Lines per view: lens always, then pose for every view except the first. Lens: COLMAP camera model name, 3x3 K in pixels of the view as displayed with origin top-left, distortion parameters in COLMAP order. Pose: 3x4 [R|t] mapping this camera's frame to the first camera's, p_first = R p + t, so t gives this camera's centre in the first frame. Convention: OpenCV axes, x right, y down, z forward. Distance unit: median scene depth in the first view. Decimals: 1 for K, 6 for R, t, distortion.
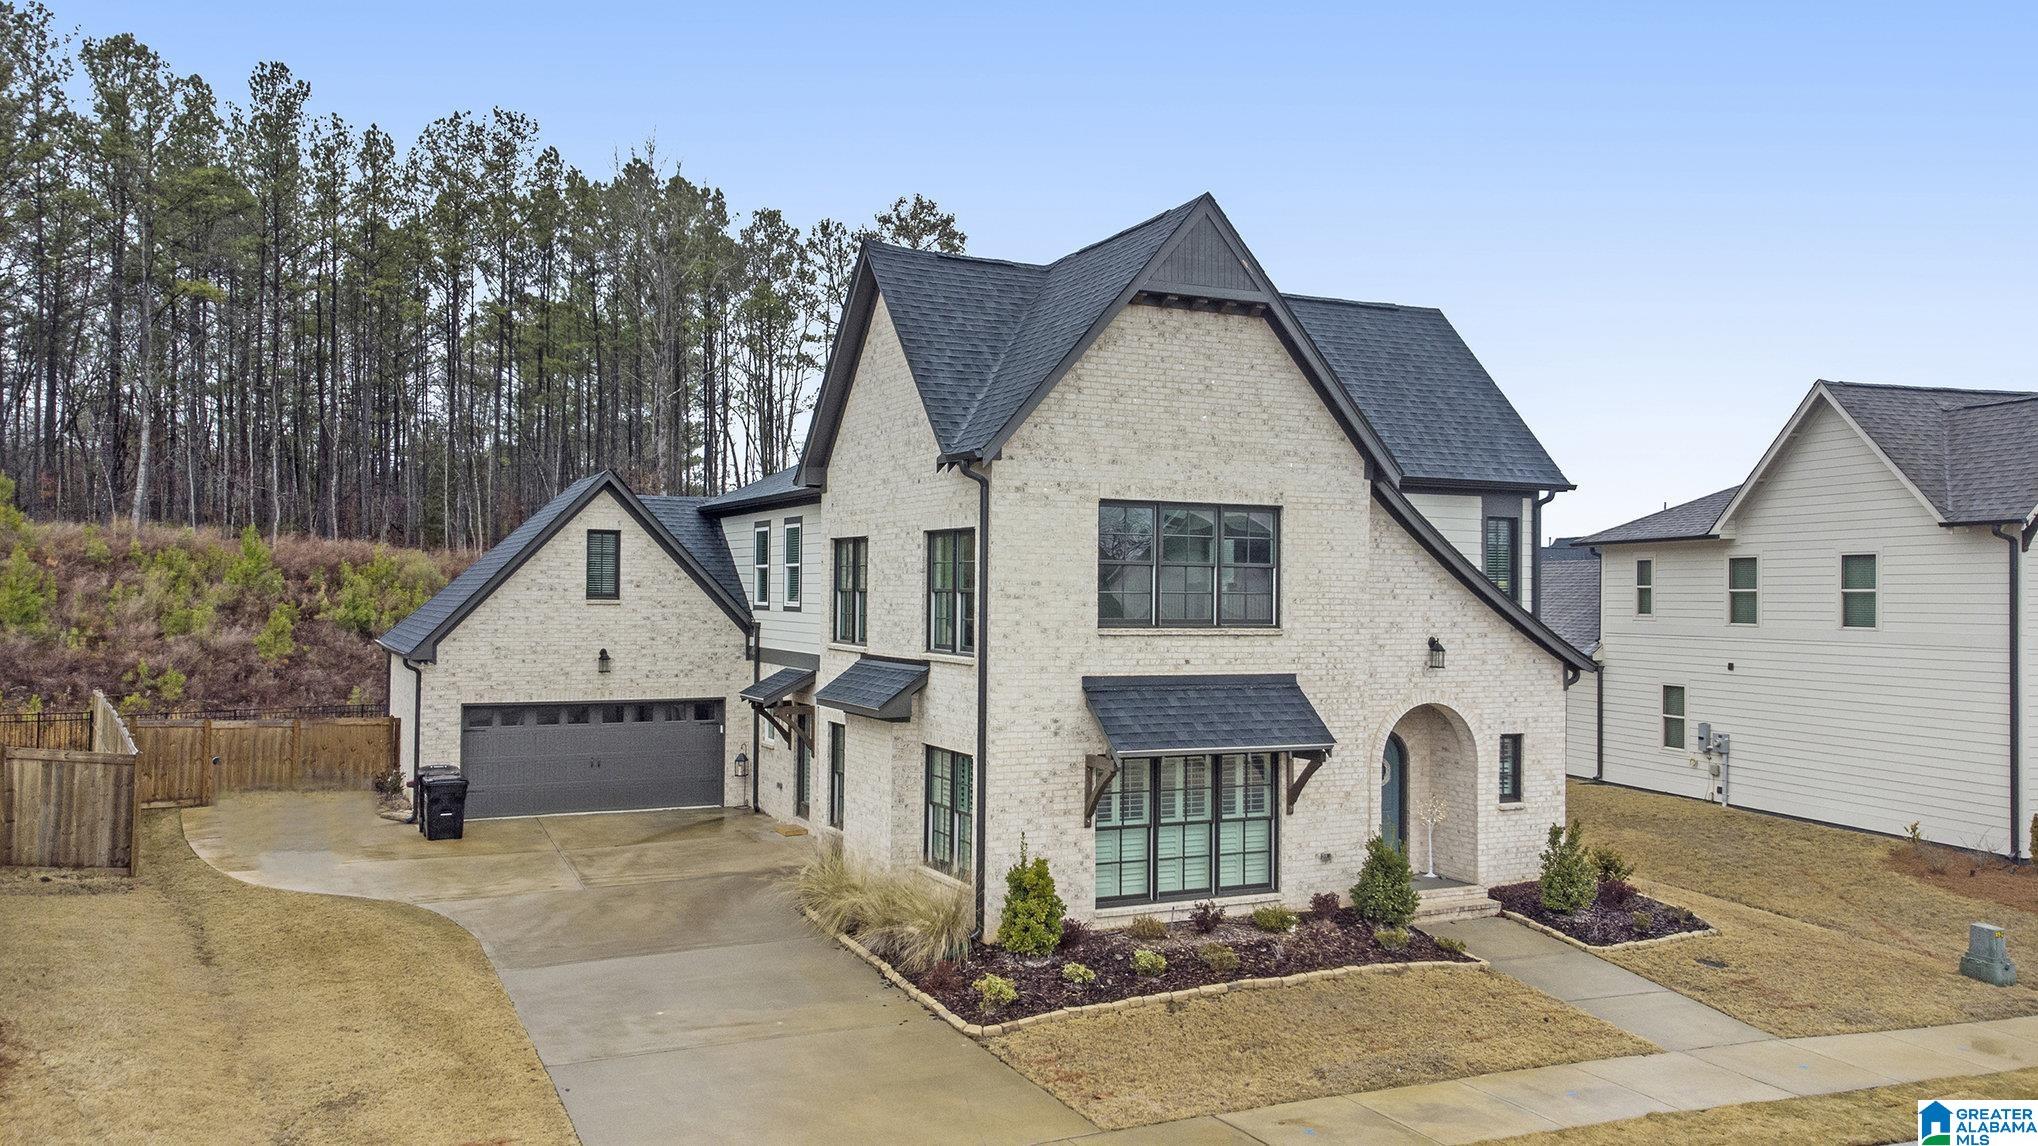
lens RADIAL K [[1513.0, 0, 1009.2], [0, 1513.0, 567.3], [0, 0, 1]] dist [0.026322, -0.002432]
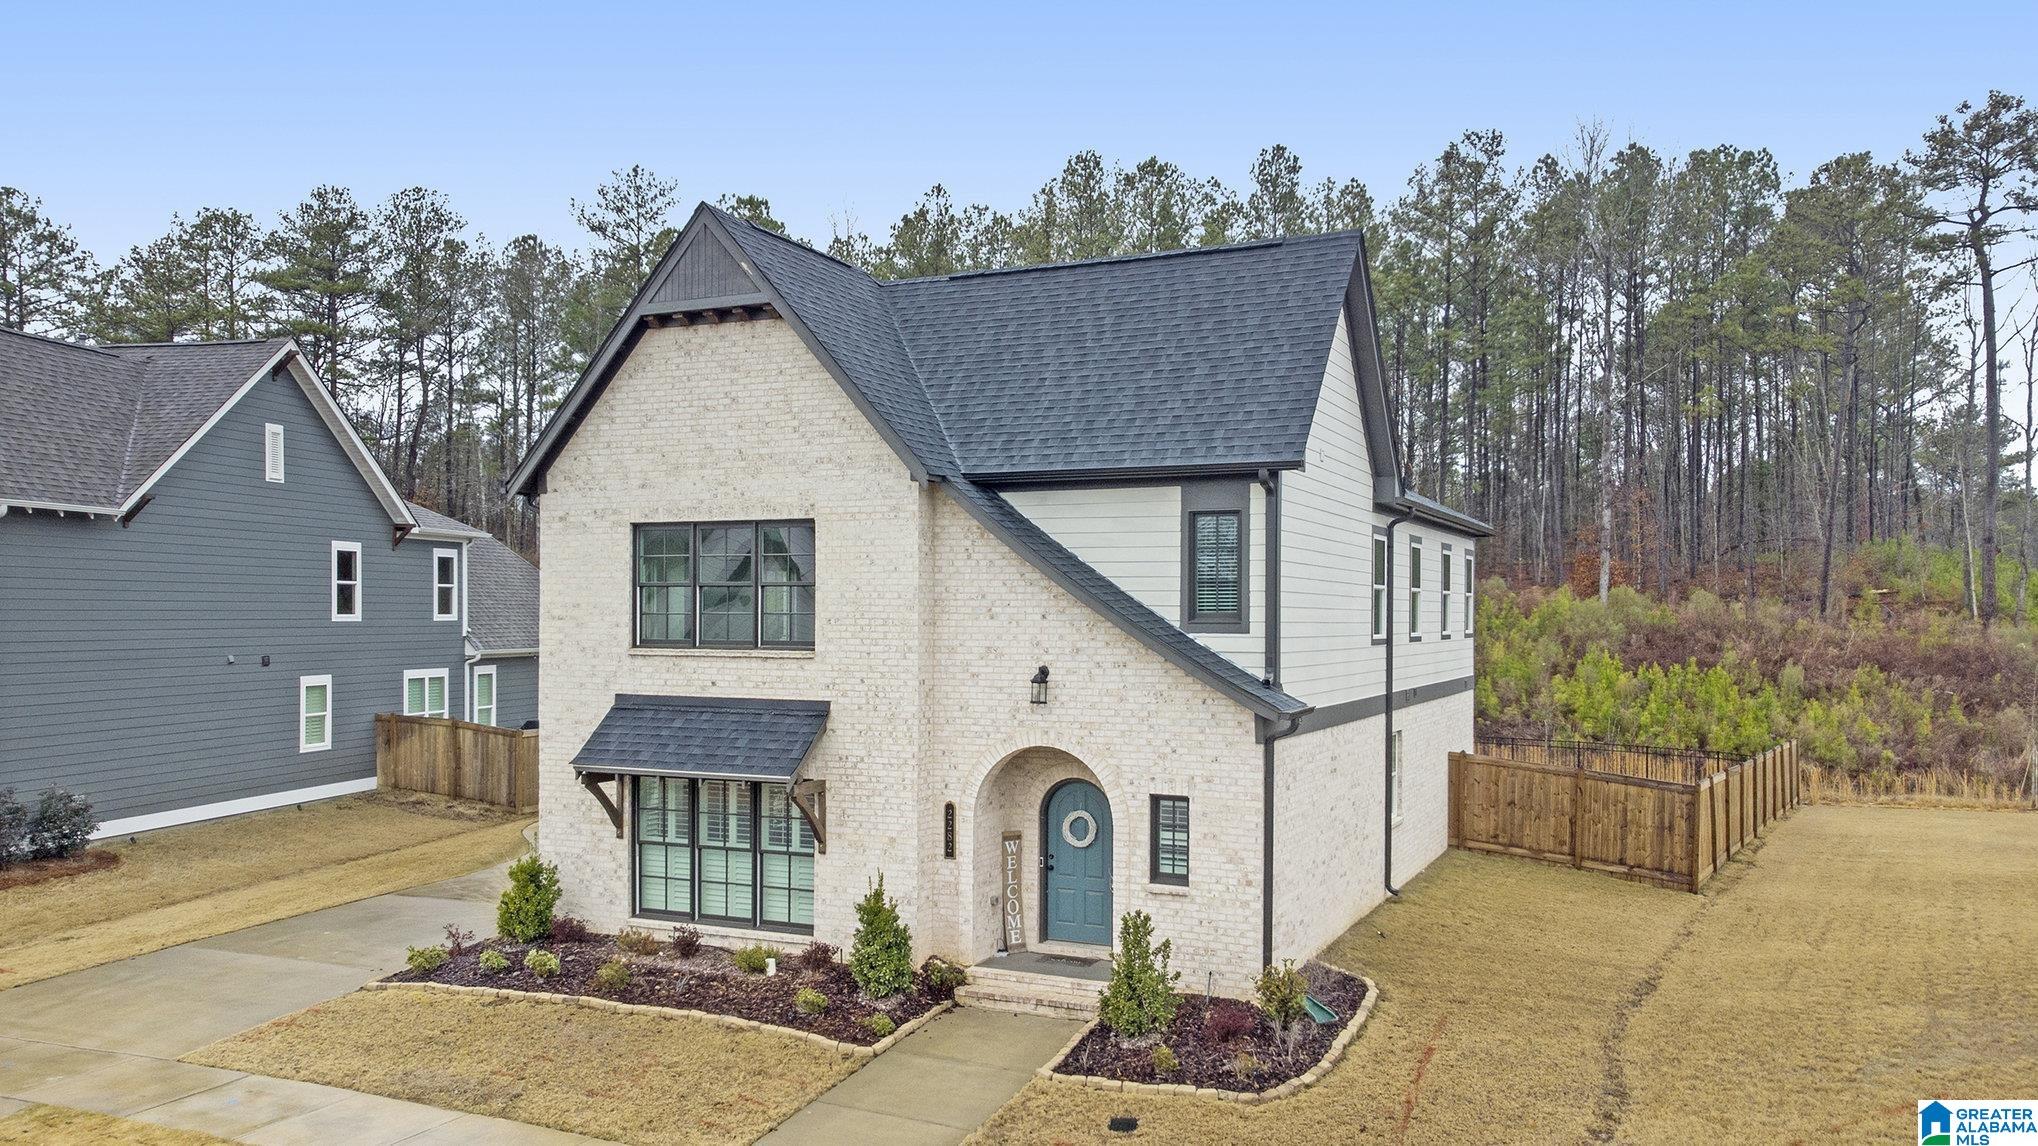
lens RADIAL K [[1513.0, 0, 980.3], [0, 1513.0, 626.7], [0, 0, 1]] dist [0.026322, -0.002432]
pose [[0.640231, -0.000580, -0.768182, 0.976018], [0.014615, 0.999828, 0.011426, 0.016669], [0.768043, -0.018542, 0.640129, 0.501065]]
